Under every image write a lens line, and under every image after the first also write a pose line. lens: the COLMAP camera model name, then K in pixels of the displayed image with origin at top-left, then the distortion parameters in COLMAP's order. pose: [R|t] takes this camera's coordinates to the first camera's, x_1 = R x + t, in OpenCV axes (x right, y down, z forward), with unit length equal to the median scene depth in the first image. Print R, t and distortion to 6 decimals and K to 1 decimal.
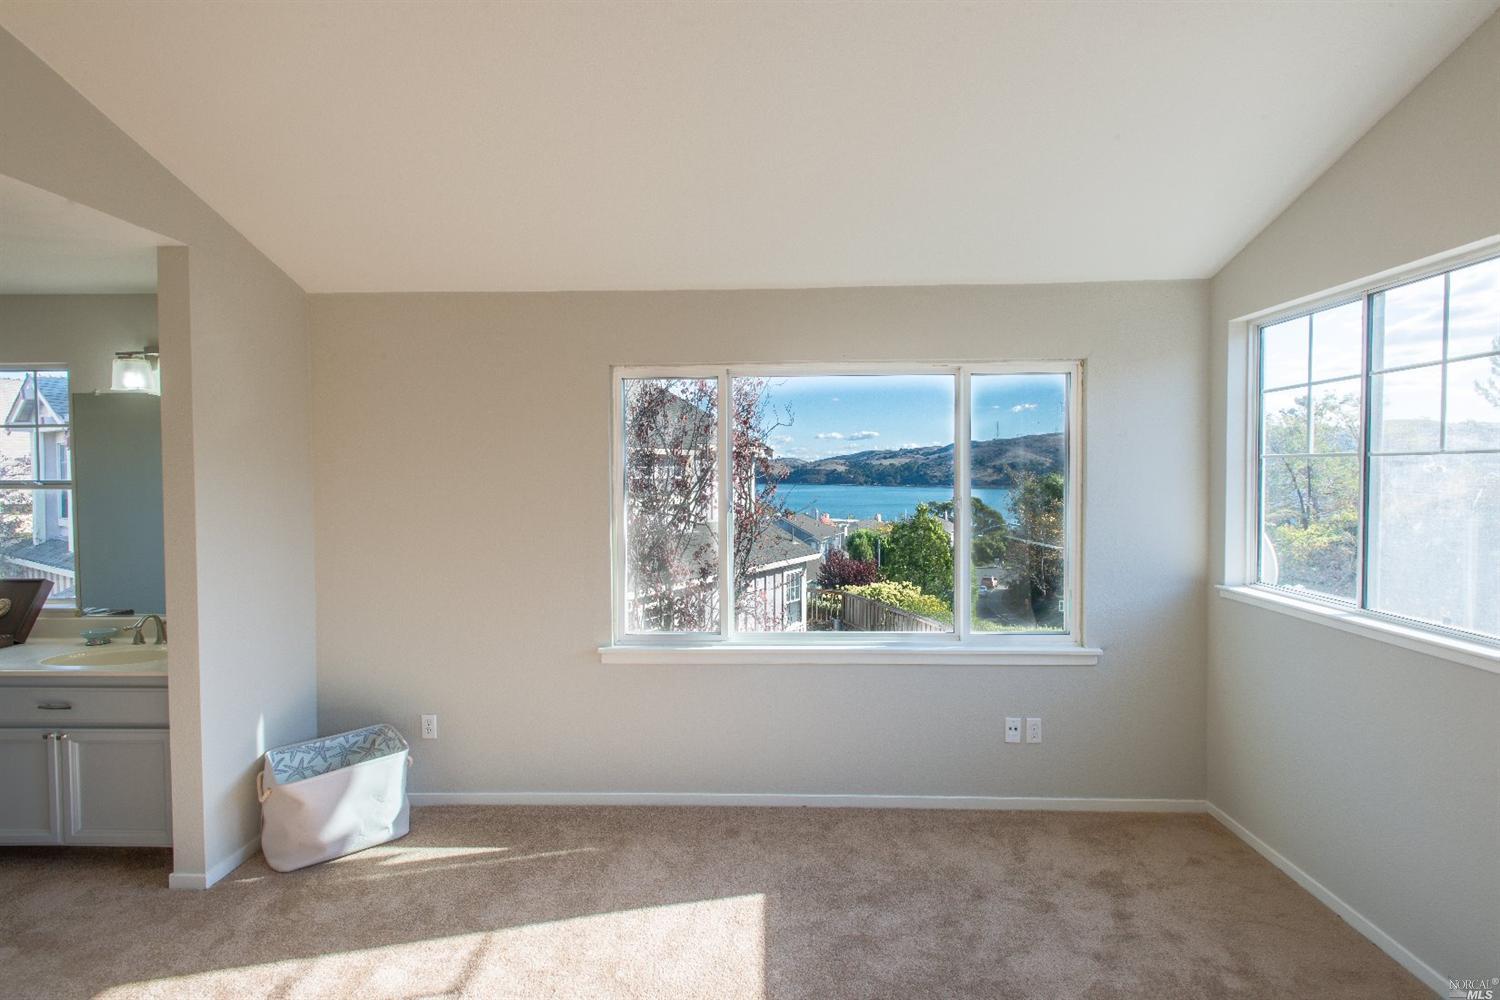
lens RADIAL K [[695.3, 0, 744.9], [0, 695.3, 493.9], [0, 0, 1]] dist [0.014303, -0.005260]
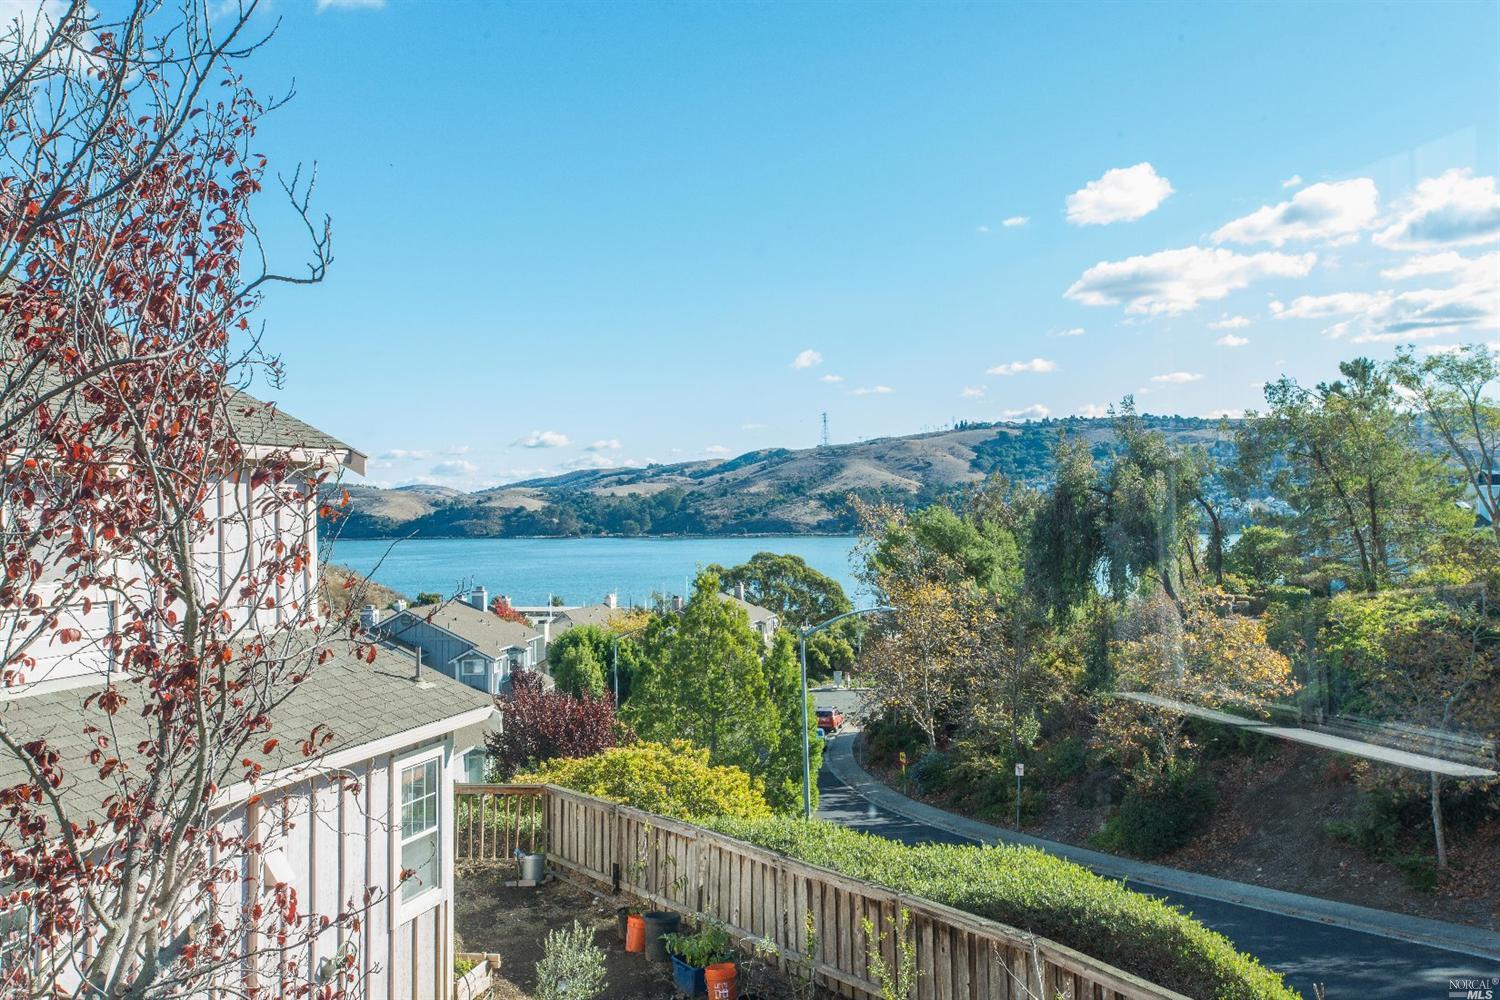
lens RADIAL K [[1368.7, 0, 754.5], [0, 1368.7, 490.4], [0, 0, 1]] dist [0.210049, 0.000000]
pose [[0.956220, -0.014426, 0.292294, 0.107368], [0.028188, 0.998681, -0.042924, -0.009132], [-0.291289, 0.049284, 0.955365, 0.873050]]
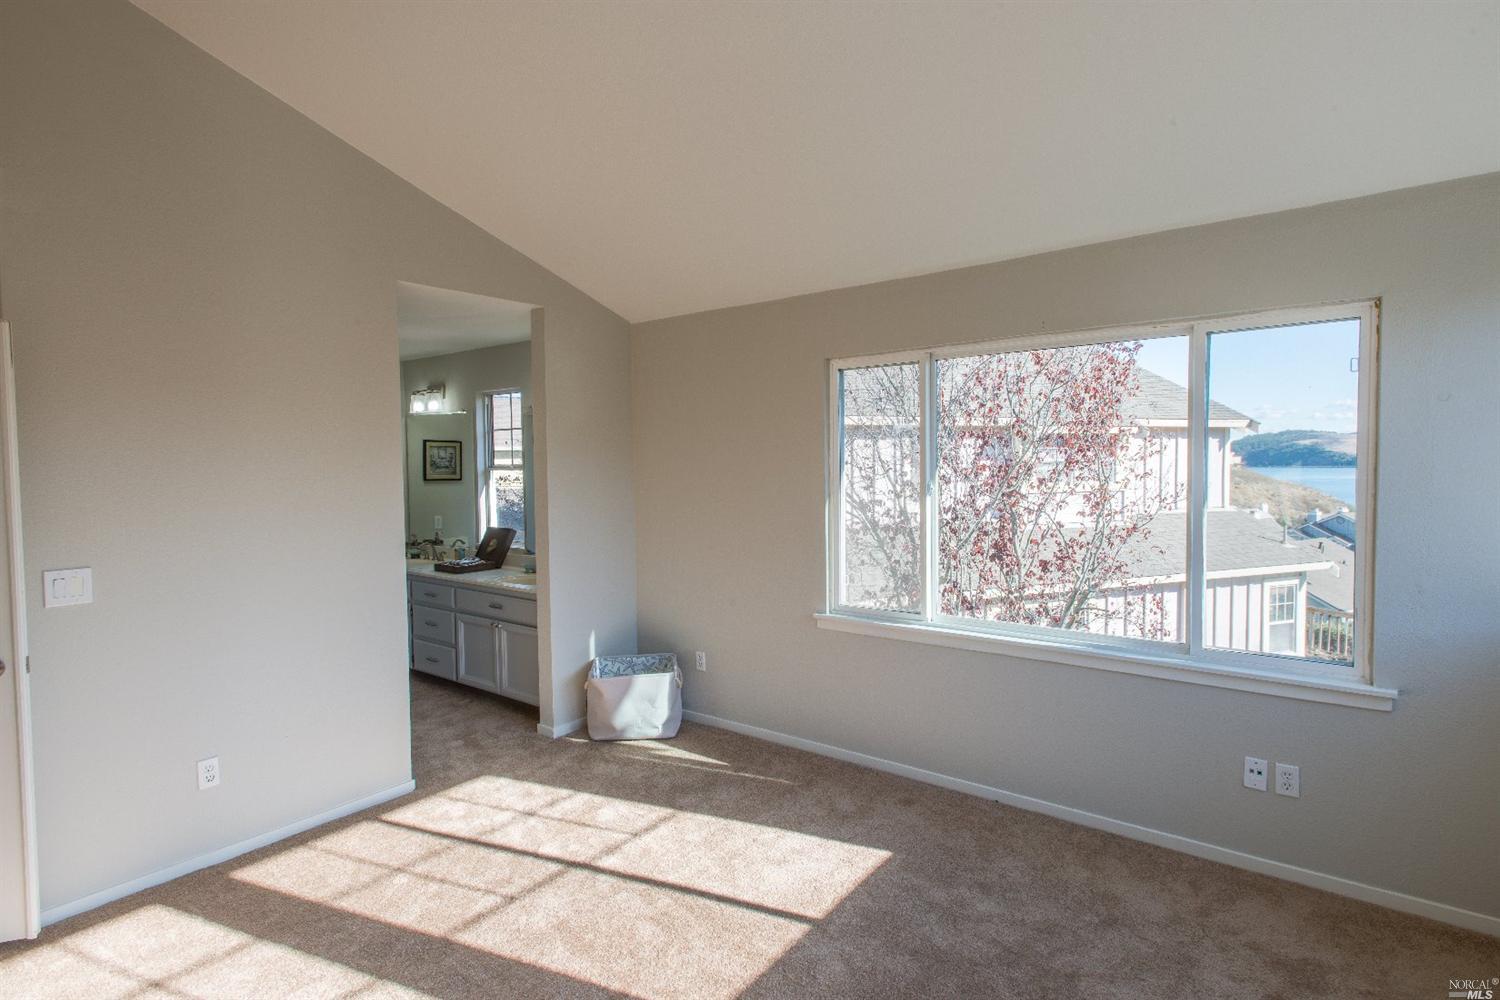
lens RADIAL K [[755.9, 0, 752.6], [0, 755.9, 492.6], [0, 0, 1]] dist [0.004132, -0.004031]
pose [[0.811073, 0.019885, -0.584608, 0.415178], [-0.008812, 0.999724, 0.021780, 0.001559], [0.584879, -0.012514, 0.811024, -0.040556]]
